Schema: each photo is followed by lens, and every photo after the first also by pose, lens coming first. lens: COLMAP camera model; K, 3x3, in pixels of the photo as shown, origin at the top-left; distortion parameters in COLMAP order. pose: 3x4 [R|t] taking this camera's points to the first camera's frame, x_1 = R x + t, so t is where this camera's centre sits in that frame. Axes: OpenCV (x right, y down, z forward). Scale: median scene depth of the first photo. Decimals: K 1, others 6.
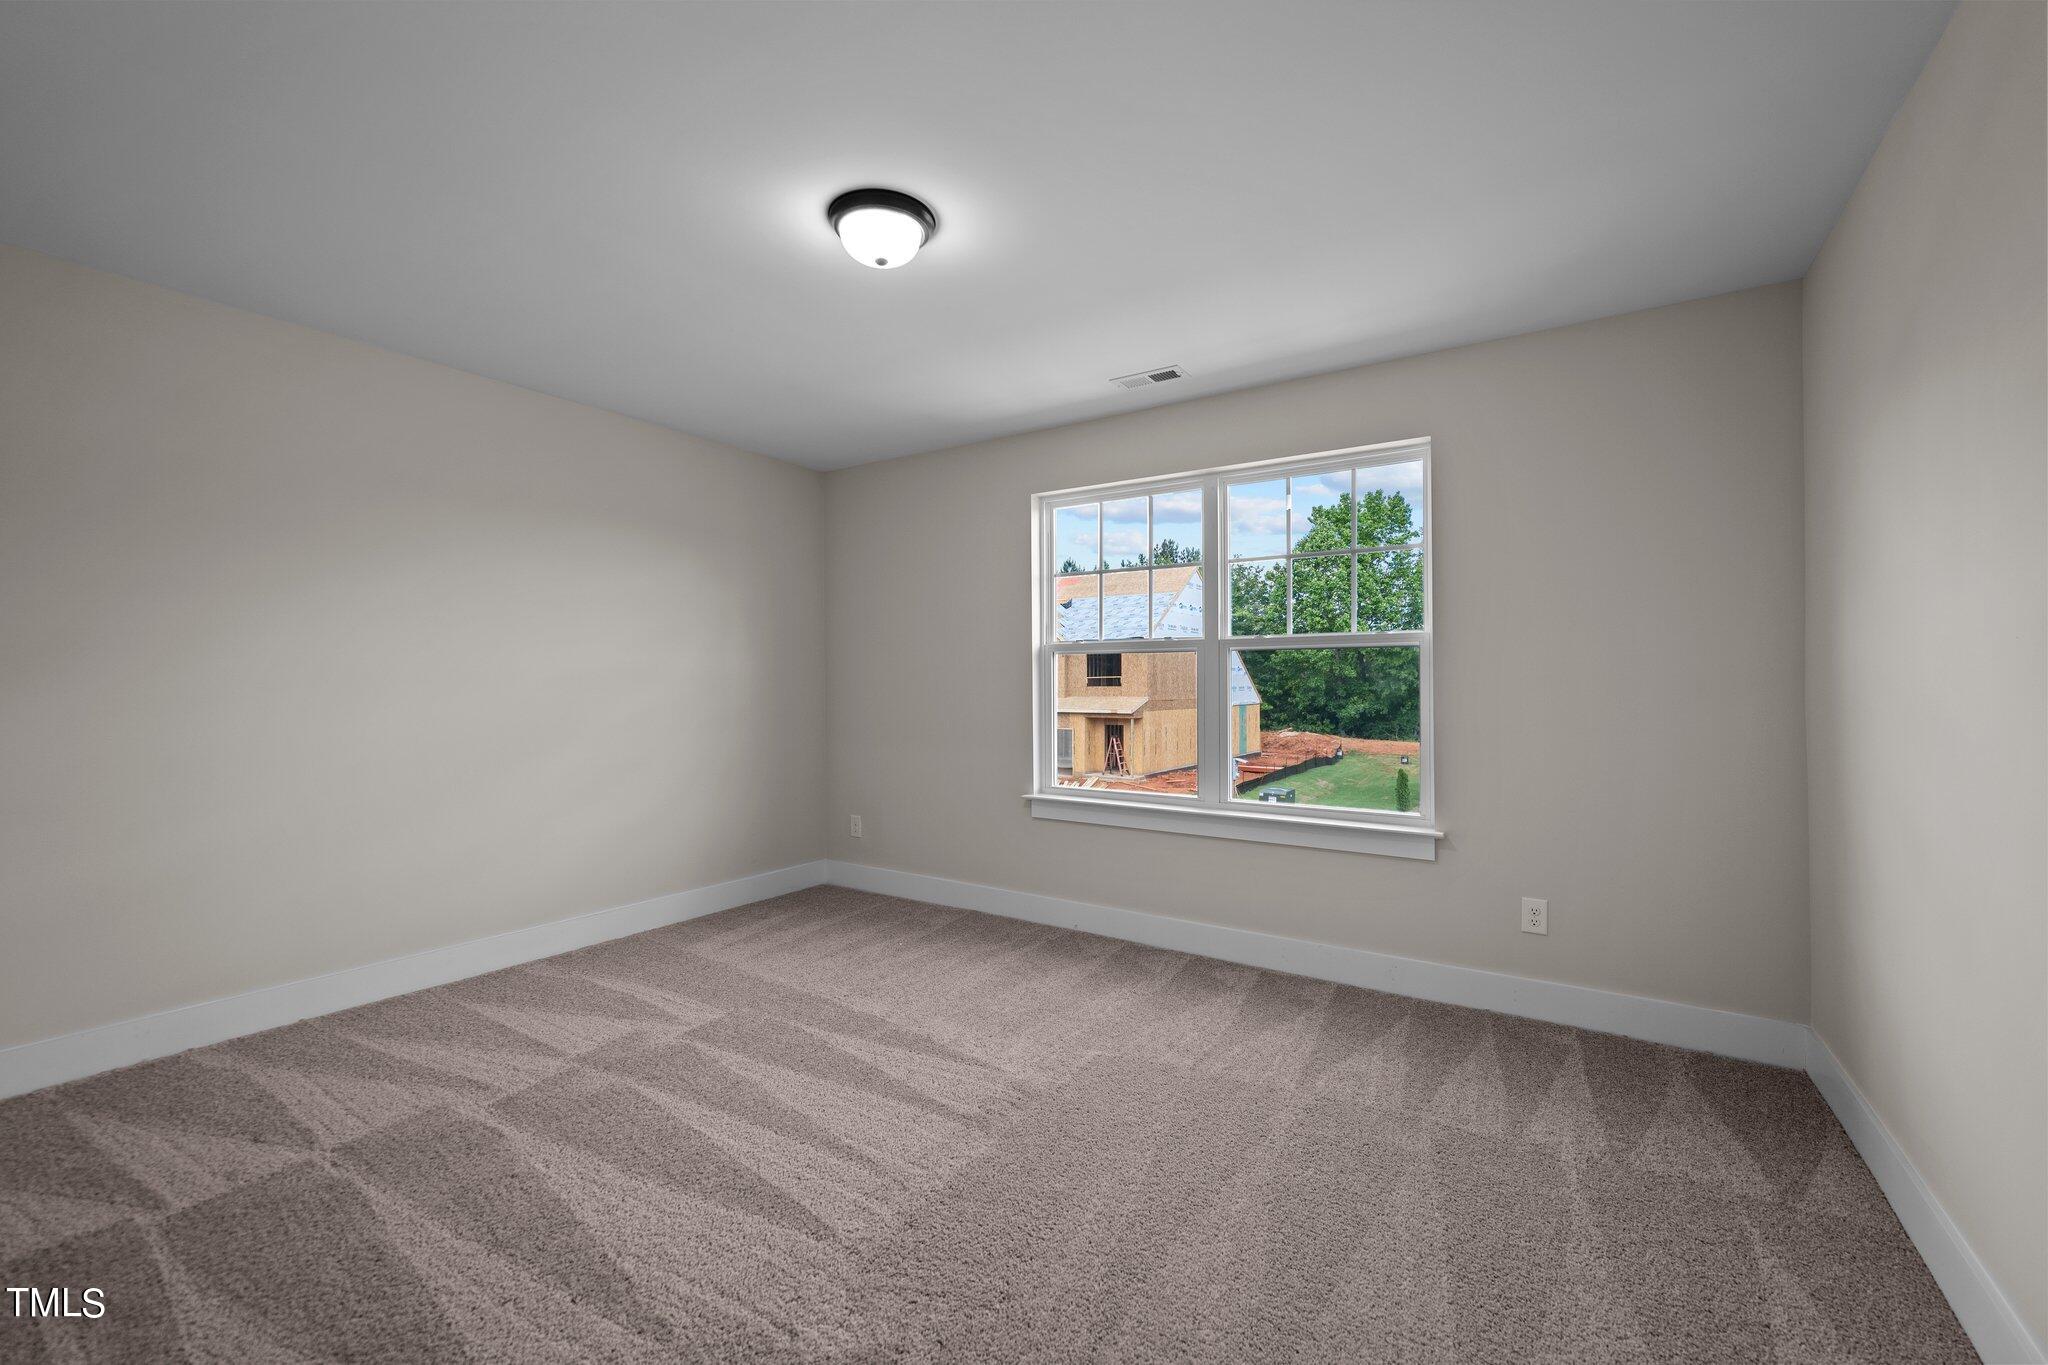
lens RADIAL K [[832.7, 0, 1024.0], [0, 832.7, 682.5], [0, 0, 1]] dist [0.001432, -0.000123]
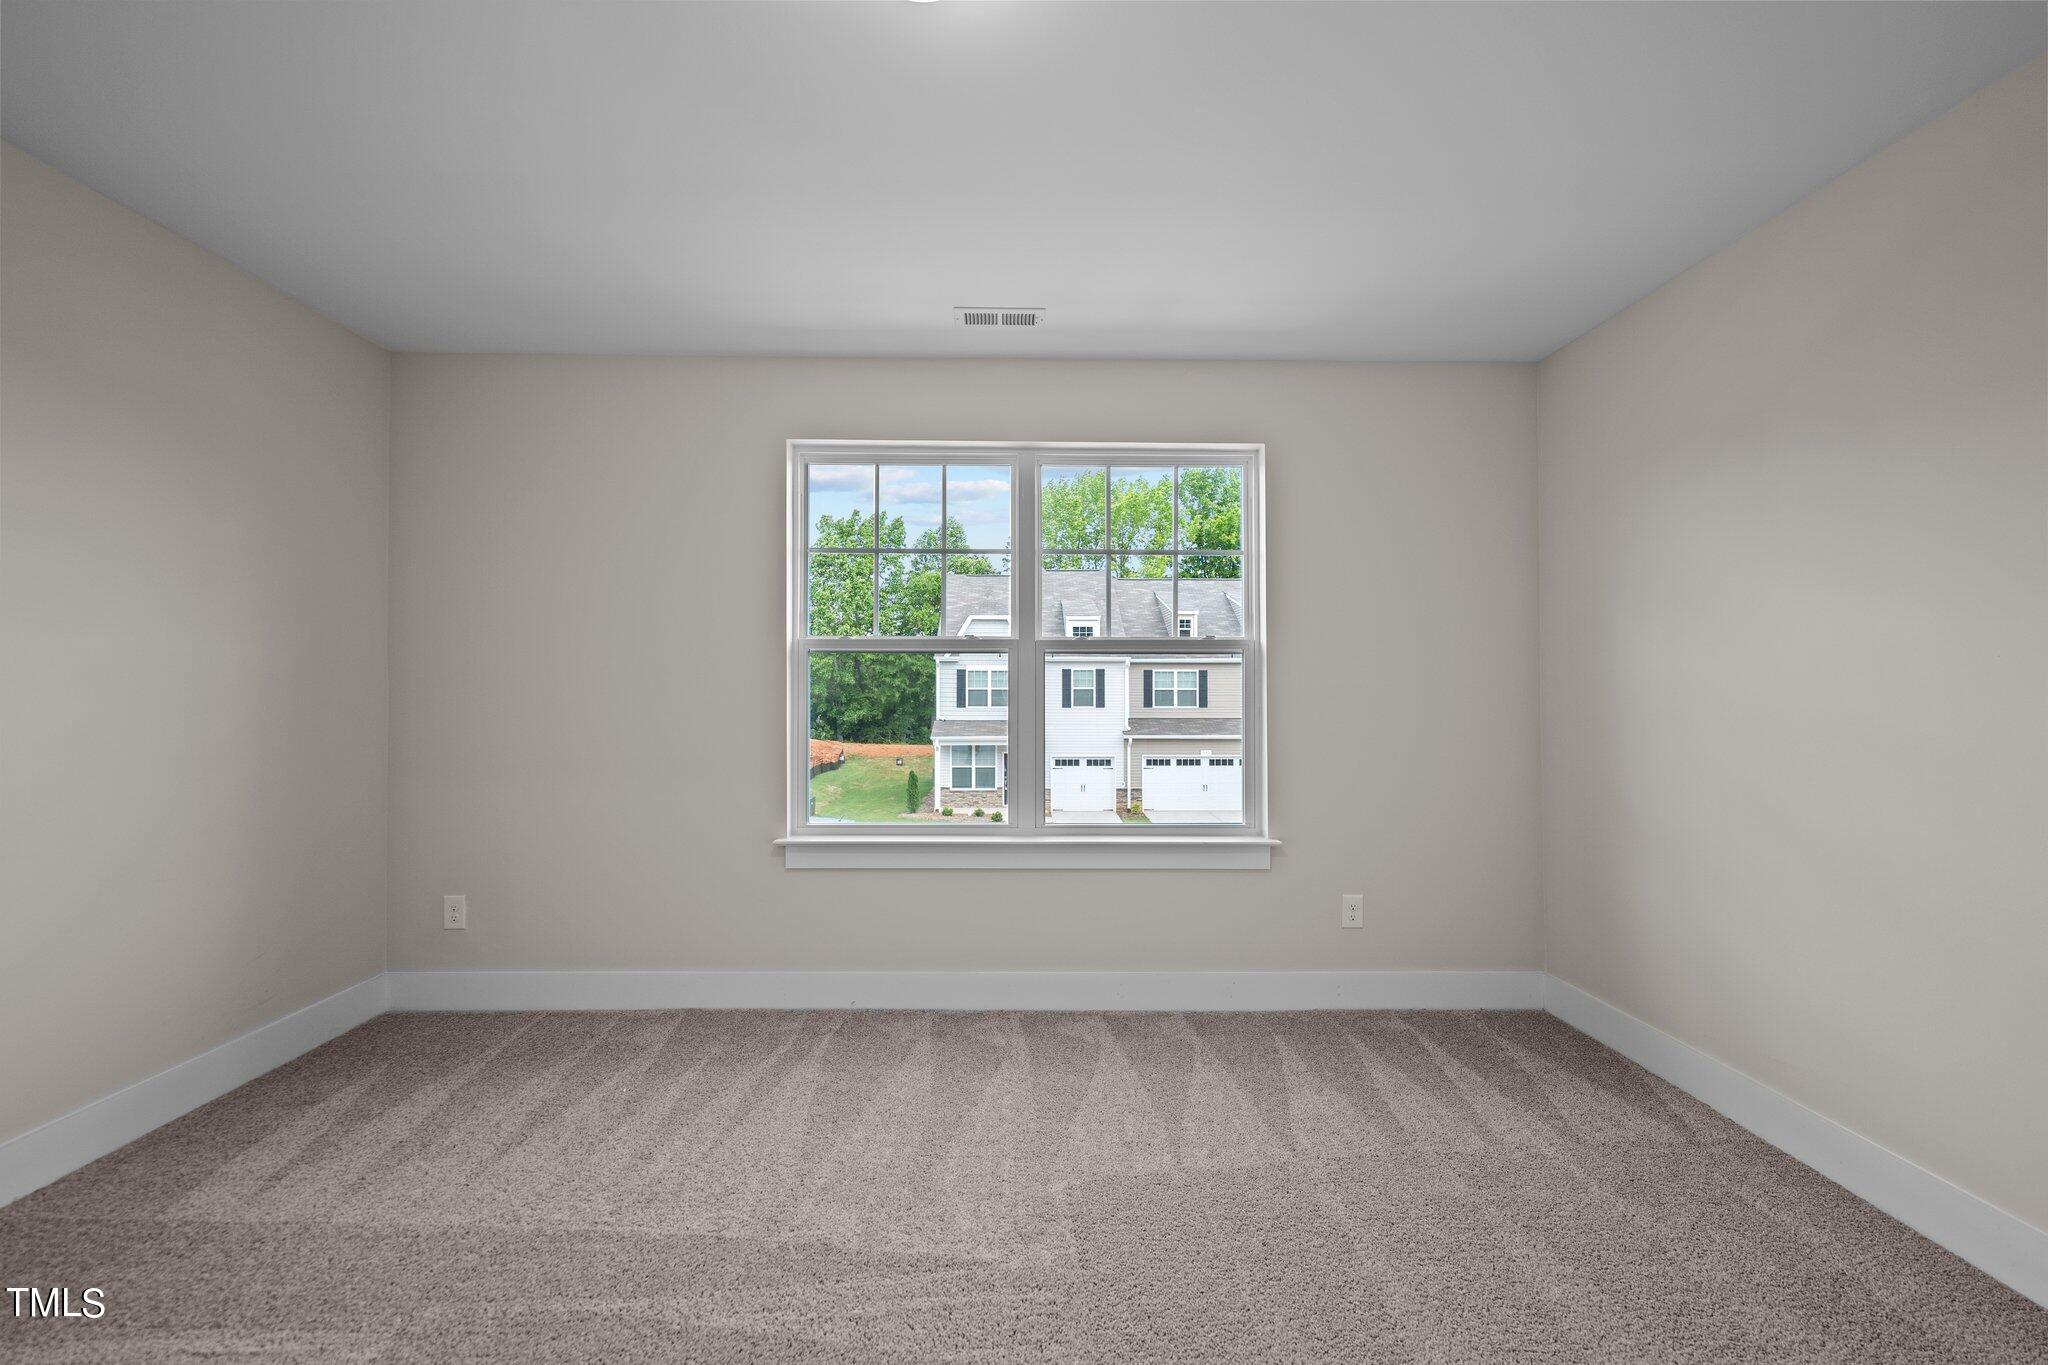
lens RADIAL K [[832.7, 0, 1024.0], [0, 832.7, 682.5], [0, 0, 1]] dist [0.001432, -0.000123]
pose [[0.826810, 0.007107, 0.562436, -0.253141], [-0.002355, 0.999955, -0.009173, 0.000263], [-0.562476, 0.006260, 0.826790, 0.276037]]
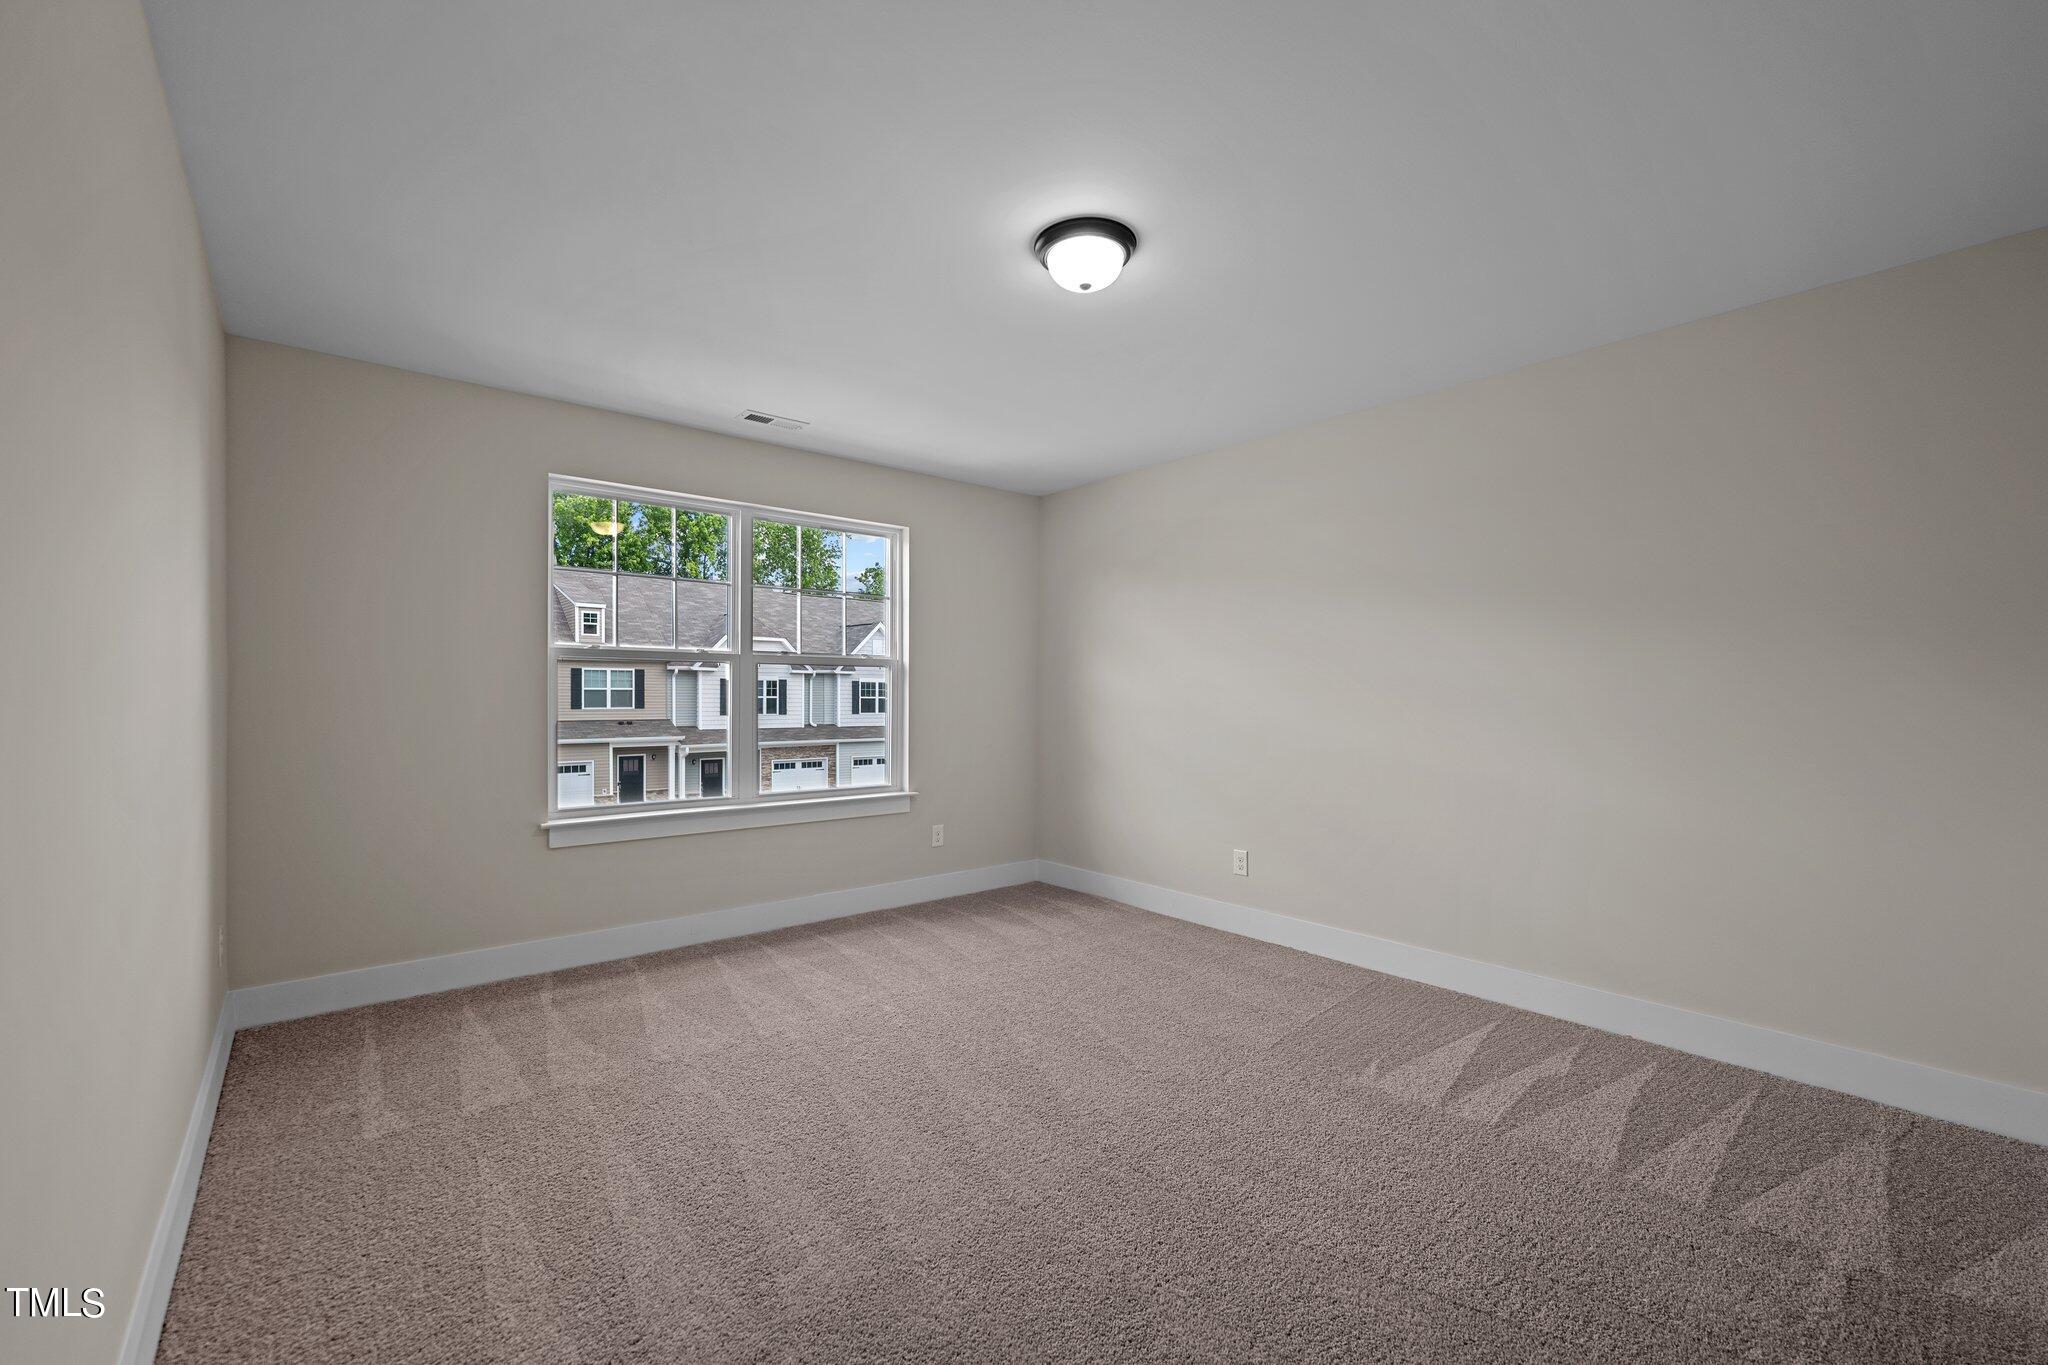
lens RADIAL K [[832.7, 0, 1024.0], [0, 832.7, 682.5], [0, 0, 1]] dist [0.001432, -0.000123]
pose [[0.276113, 0.013280, 0.961033, -0.732541], [-0.005249, 0.999910, -0.012309, -0.001400], [-0.961111, -0.001646, 0.276158, 0.315382]]
